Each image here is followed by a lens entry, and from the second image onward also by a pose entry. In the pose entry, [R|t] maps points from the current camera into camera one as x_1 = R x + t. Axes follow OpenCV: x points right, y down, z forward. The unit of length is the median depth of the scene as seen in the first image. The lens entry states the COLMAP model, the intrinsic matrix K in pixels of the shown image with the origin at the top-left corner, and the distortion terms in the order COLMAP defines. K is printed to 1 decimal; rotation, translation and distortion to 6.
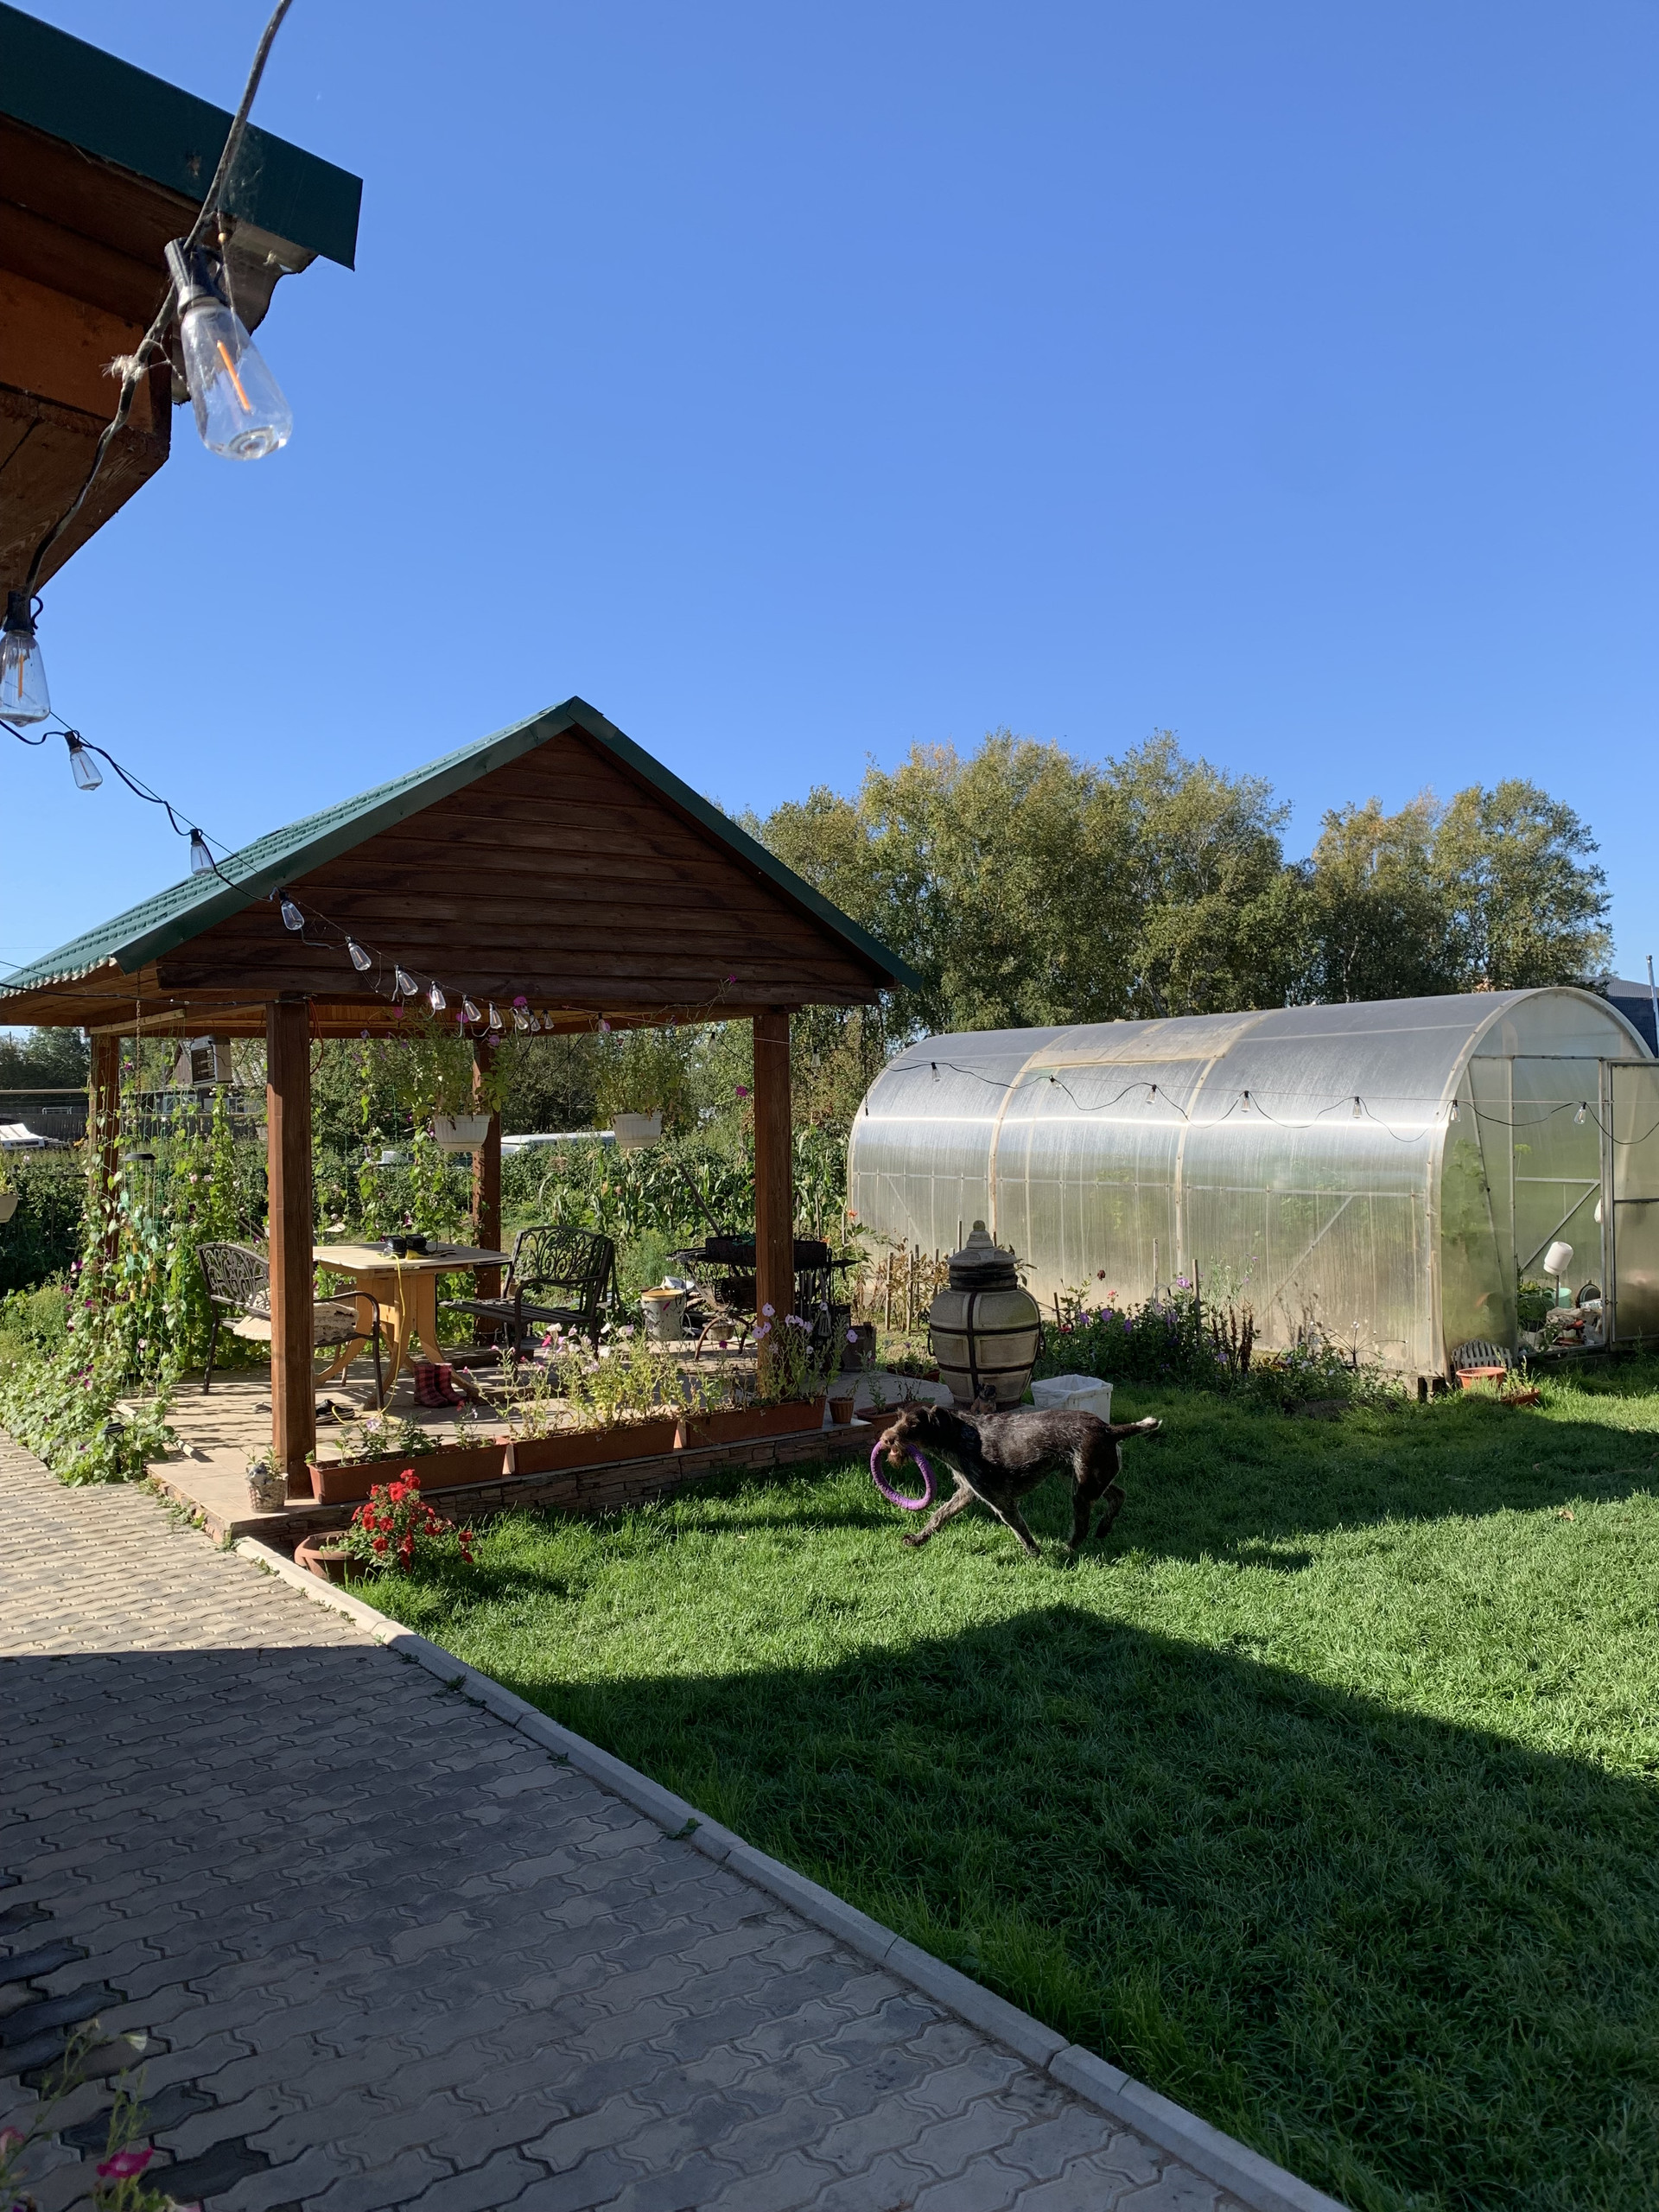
lens RADIAL K [[1717.2, 0, 829.9], [0, 1717.2, 1100.3], [0, 0, 1]] dist [0.024438, -0.027679]
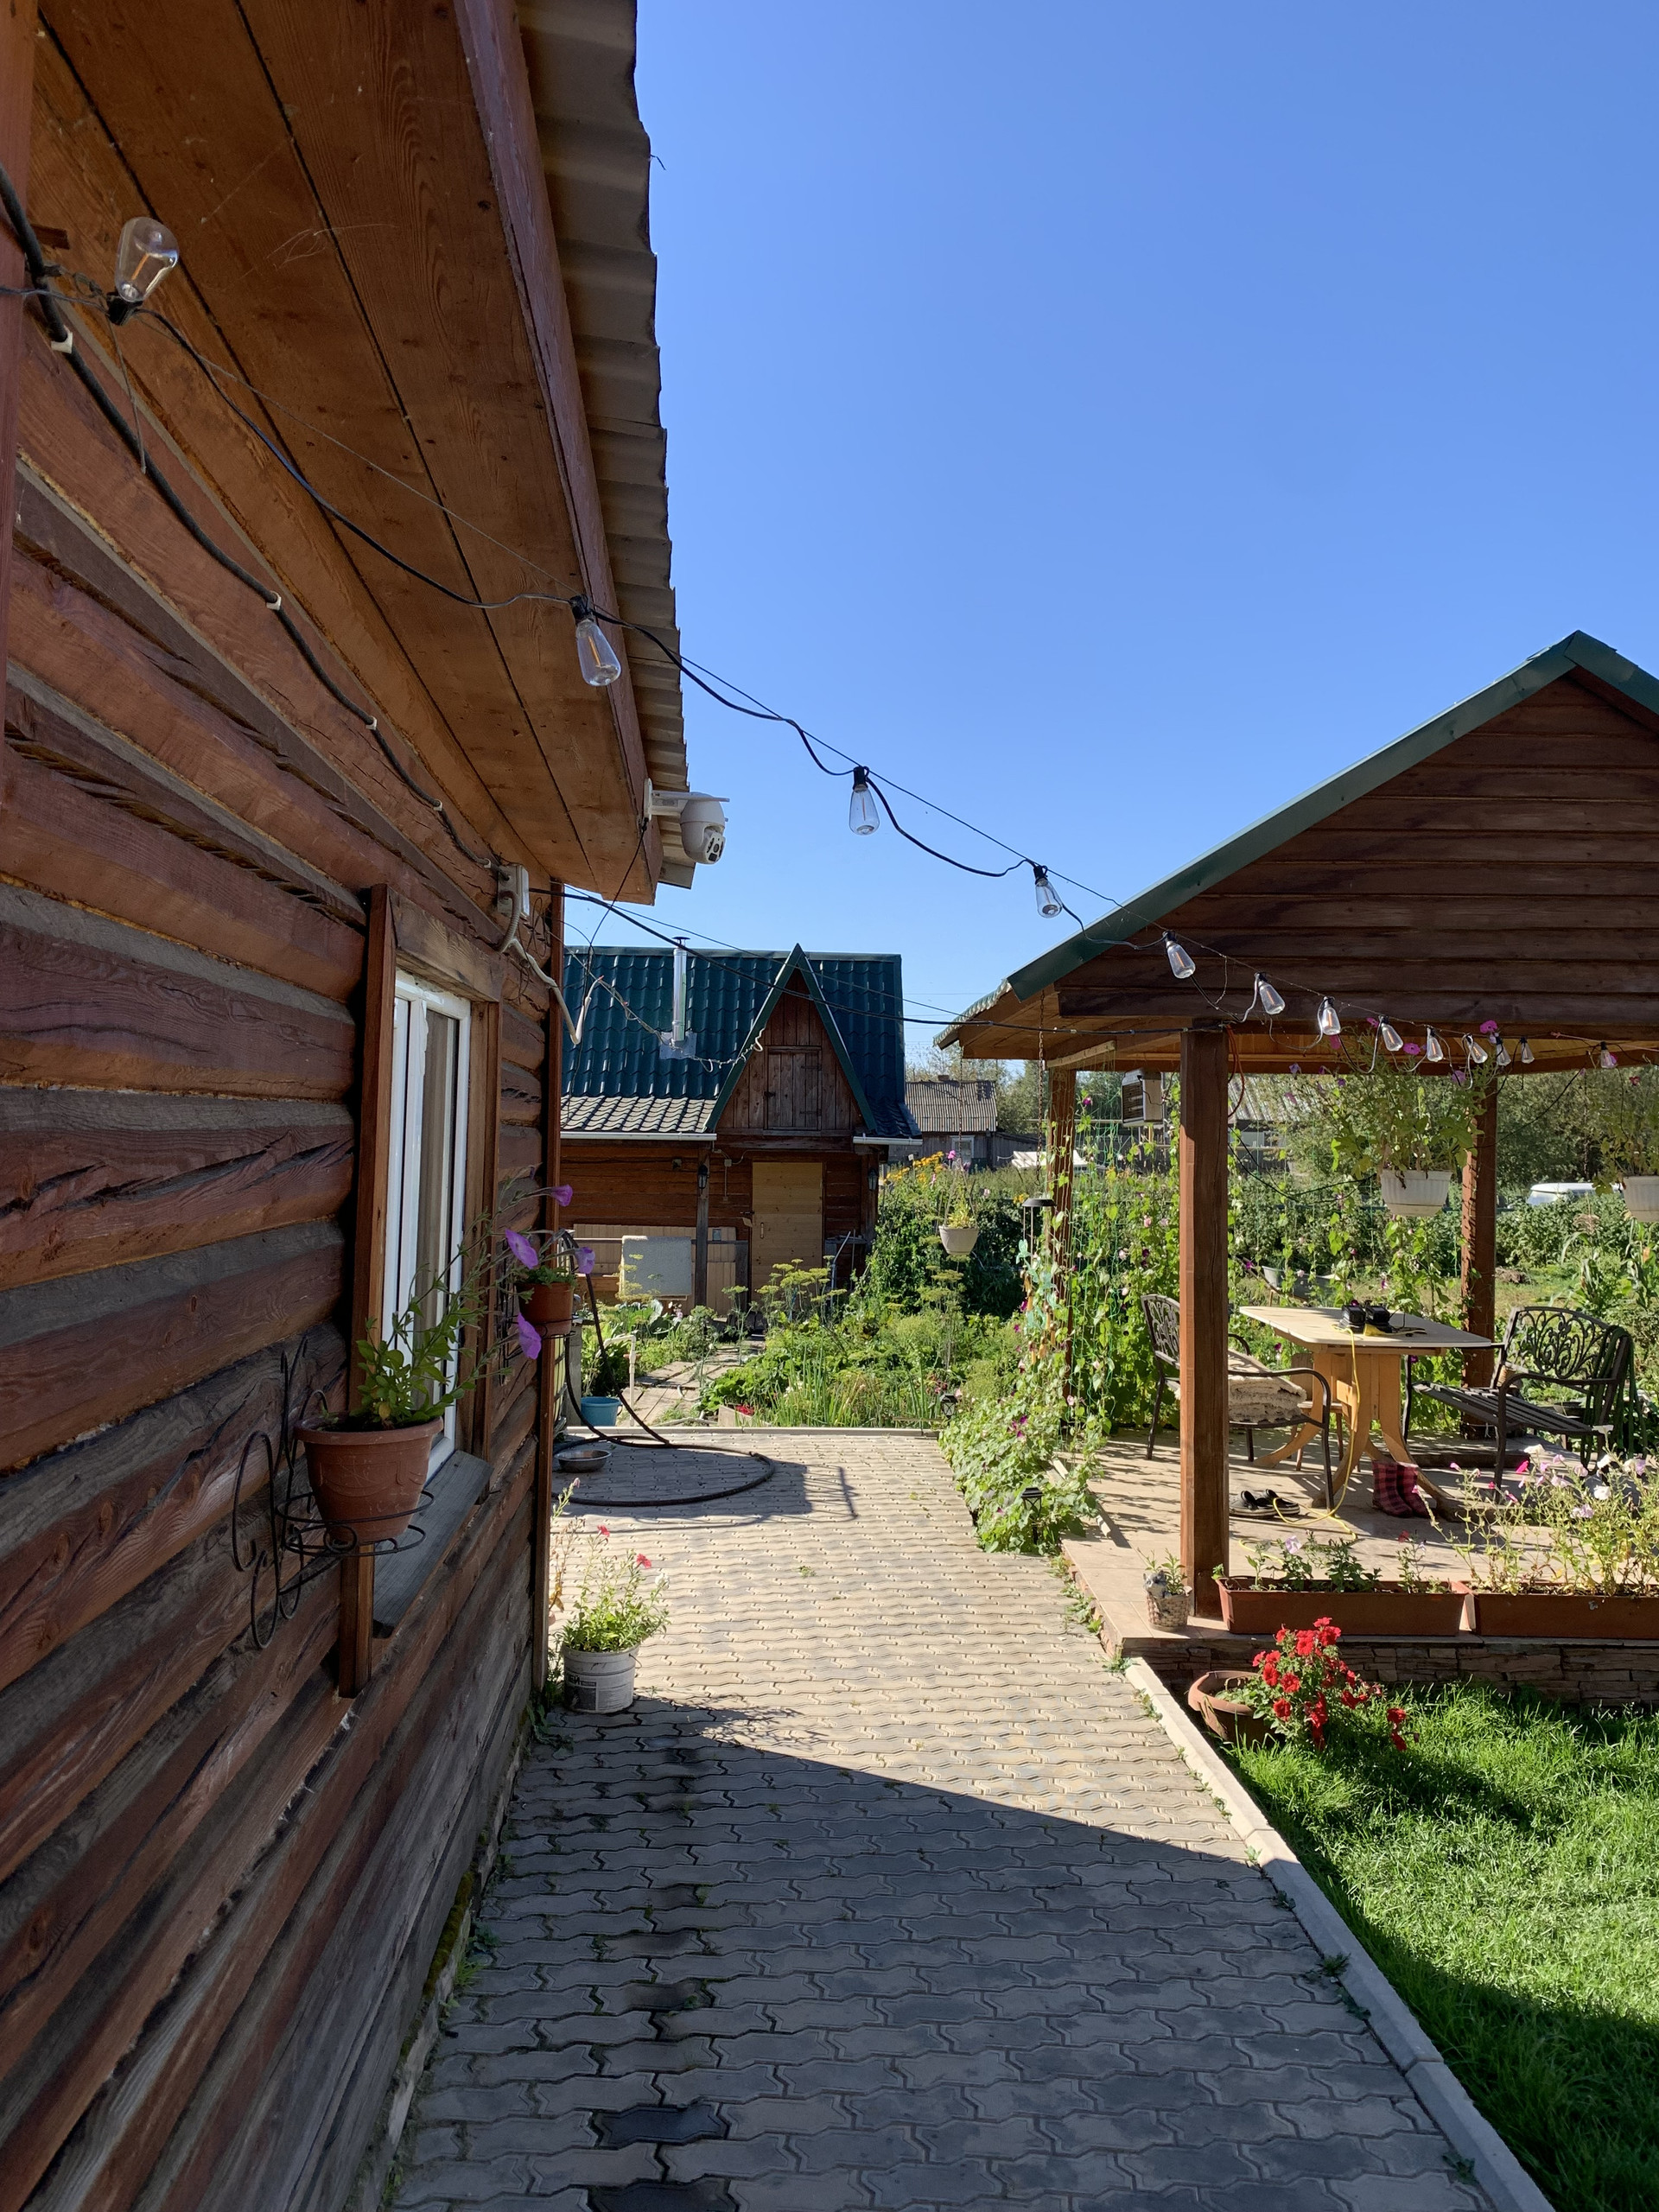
lens RADIAL K [[1717.2, 0, 840.2], [0, 1717.2, 1087.3], [0, 0, 1]] dist [0.024438, -0.027679]
pose [[0.836413, 0.012522, -0.547956, 0.001145], [-0.028020, 0.999409, -0.019932, -0.006824], [0.547383, 0.032025, 0.836270, 0.187534]]
